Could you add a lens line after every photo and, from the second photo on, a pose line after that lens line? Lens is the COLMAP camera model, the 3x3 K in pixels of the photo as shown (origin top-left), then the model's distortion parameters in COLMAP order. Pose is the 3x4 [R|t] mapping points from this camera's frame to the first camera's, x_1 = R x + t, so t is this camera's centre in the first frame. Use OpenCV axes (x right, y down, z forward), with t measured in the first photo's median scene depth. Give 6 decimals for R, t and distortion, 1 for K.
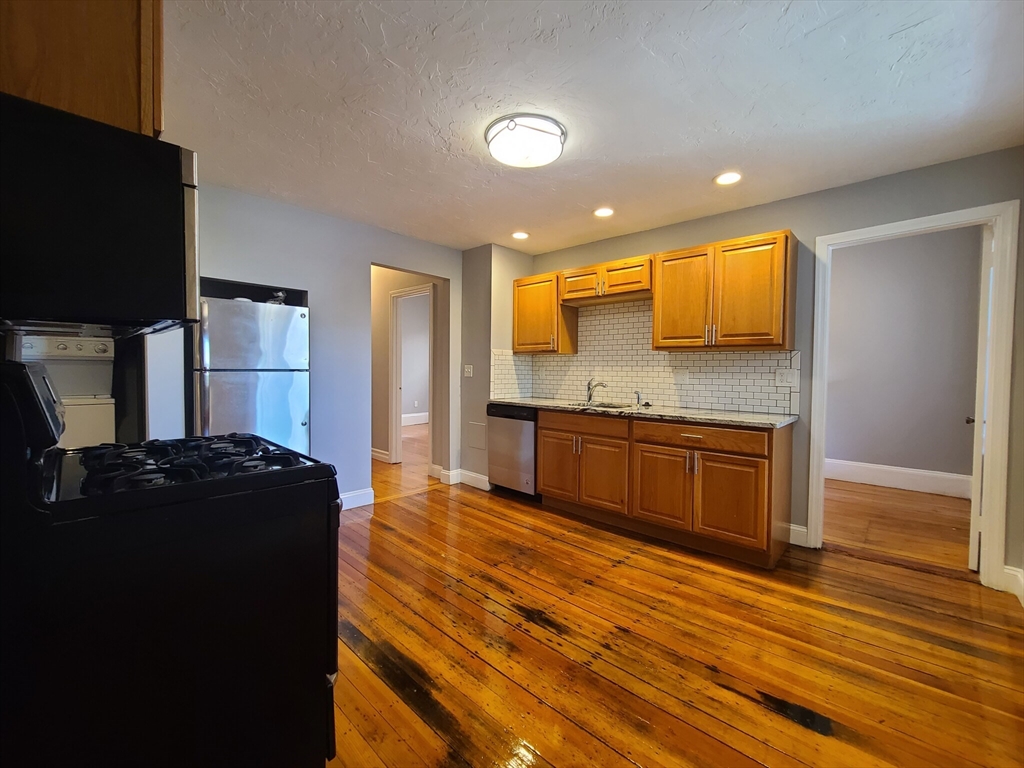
lens RADIAL K [[422.6, 0, 521.0], [0, 422.6, 379.1], [0, 0, 1]] dist [0.001268, -0.000143]
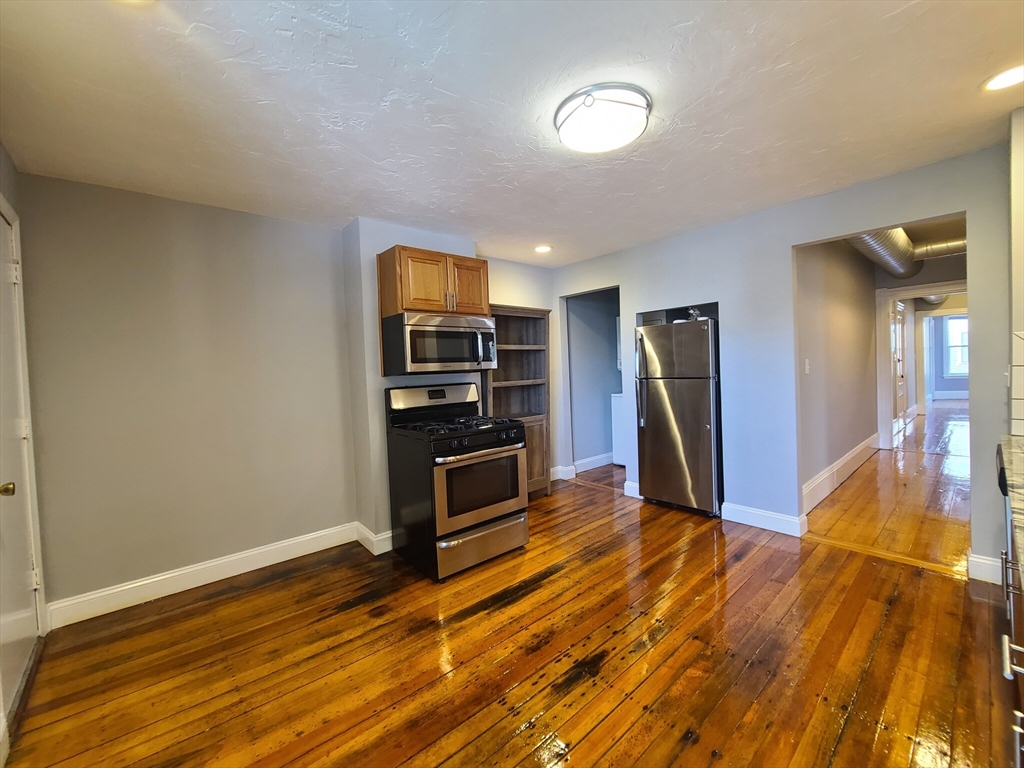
lens RADIAL K [[422.6, 0, 521.9], [0, 422.6, 380.1], [0, 0, 1]] dist [0.001268, -0.000143]
pose [[-0.092866, 0.019167, -0.995494, 0.647611], [0.010897, 0.999774, 0.018233, -0.042966], [0.995619, -0.009154, -0.093054, 0.674796]]
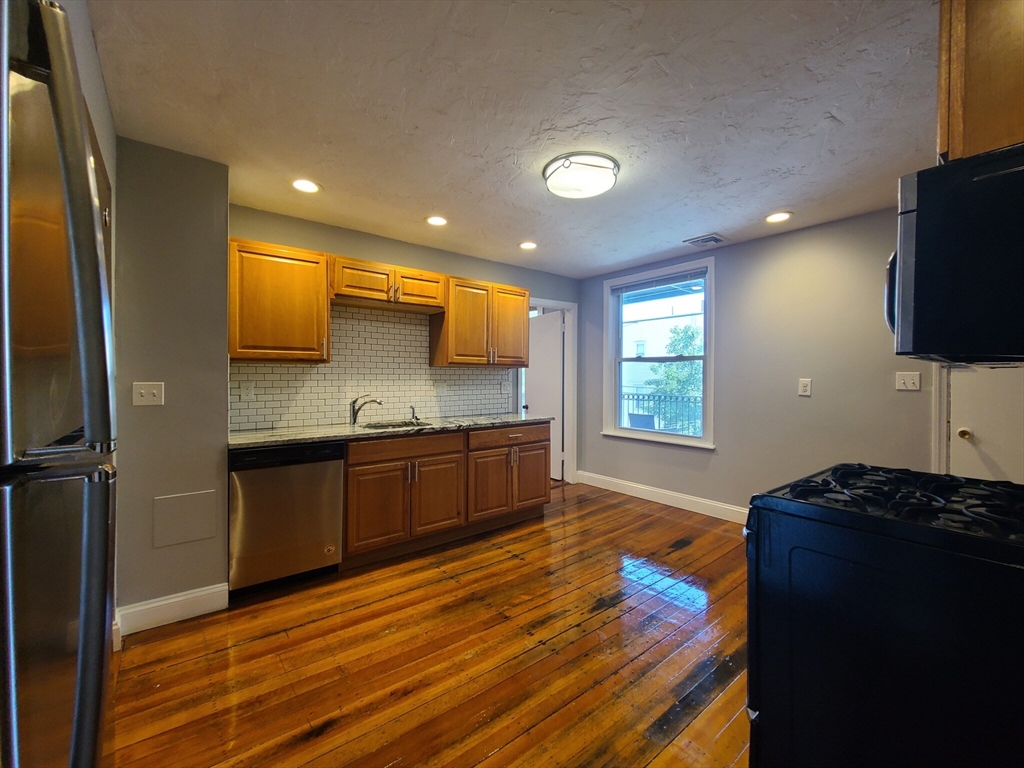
lens RADIAL K [[422.6, 0, 521.6], [0, 422.6, 378.4], [0, 0, 1]] dist [0.001268, -0.000143]
pose [[0.142478, -0.010950, 0.989737, -0.797509], [0.024399, 0.999674, 0.007547, -0.043807], [-0.989497, 0.023073, 0.142699, 0.743164]]
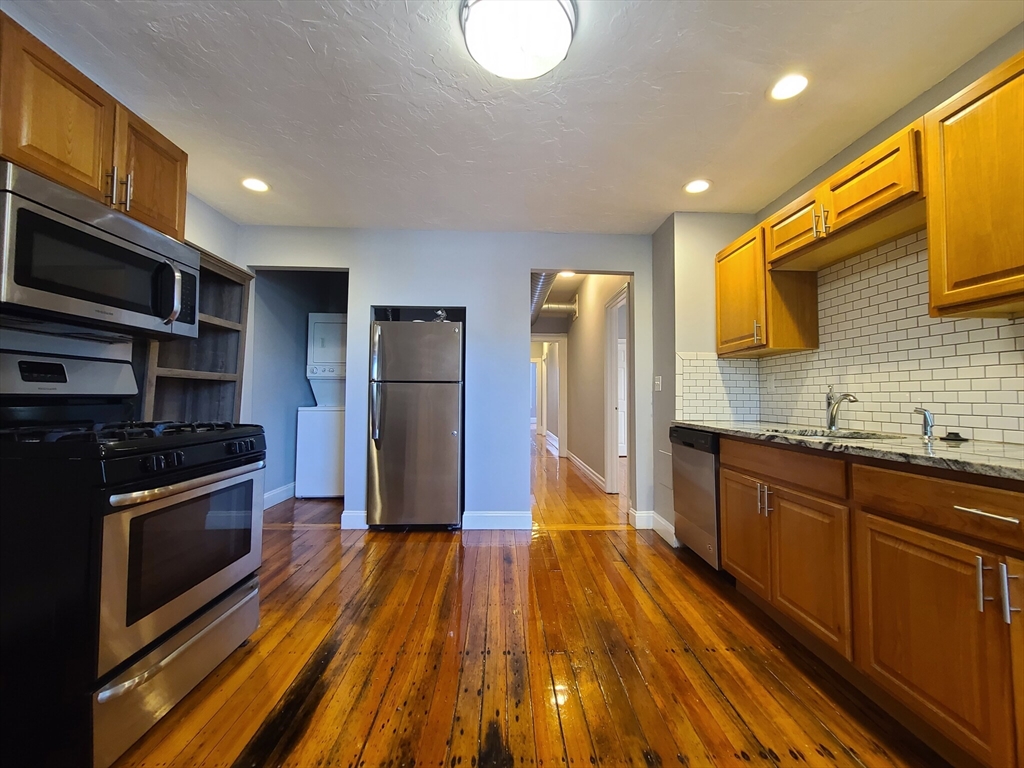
lens RADIAL K [[422.6, 0, 521.1], [0, 422.6, 379.0], [0, 0, 1]] dist [0.001268, -0.000143]
pose [[0.709817, -0.037030, -0.703412, 0.354578], [-0.016269, 0.997489, -0.068928, 0.043611], [0.704198, 0.060370, 0.707432, 0.404807]]
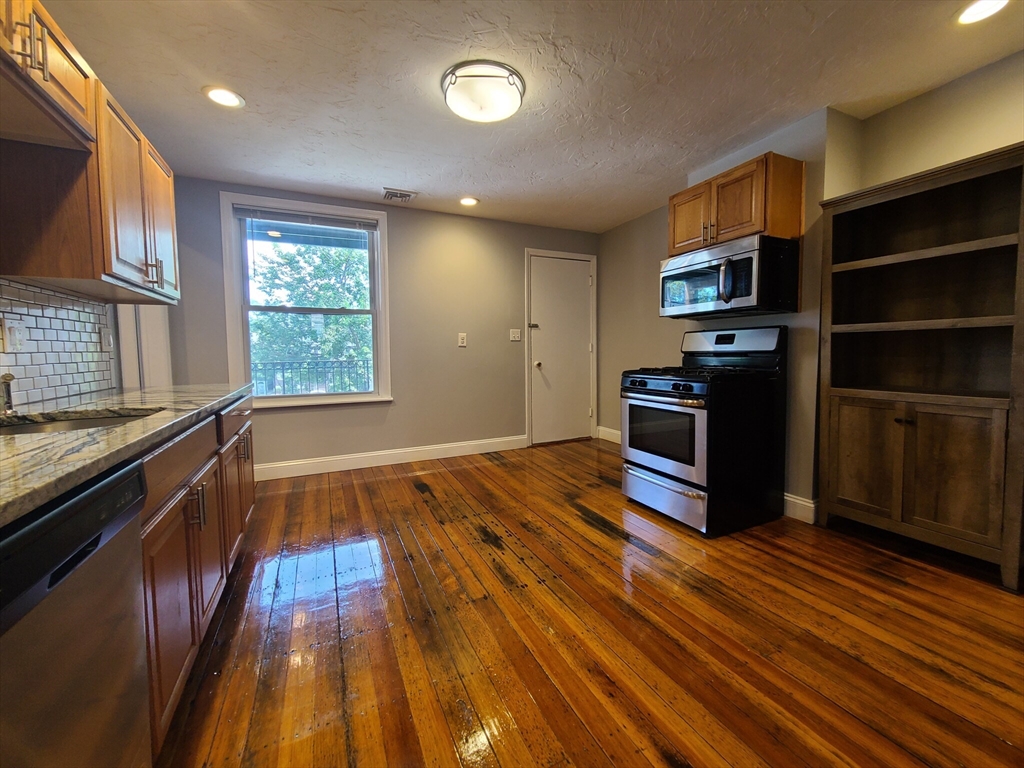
lens RADIAL K [[422.6, 0, 521.0], [0, 422.6, 378.9], [0, 0, 1]] dist [0.001268, -0.000143]
pose [[-0.927329, -0.024345, 0.373455, -0.332968], [0.011750, 0.995496, 0.094072, 0.003874], [-0.374063, 0.091624, -0.922866, 1.425250]]
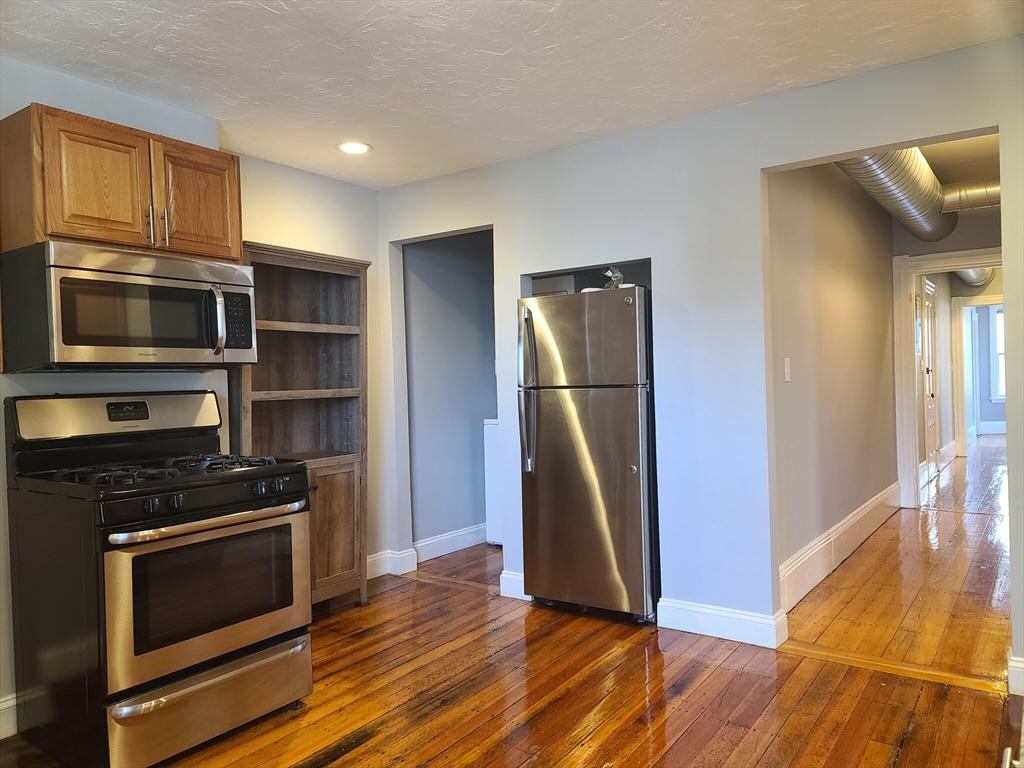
lens RADIAL K [[747.7, 0, 511.1], [0, 747.7, 389.1], [0, 0, 1]] dist [0.067290, -0.033783]
pose [[0.124652, -0.005238, -0.992187, 0.624549], [0.003037, 0.999983, -0.004897, -0.011617], [0.992196, -0.002403, 0.124666, 0.725193]]
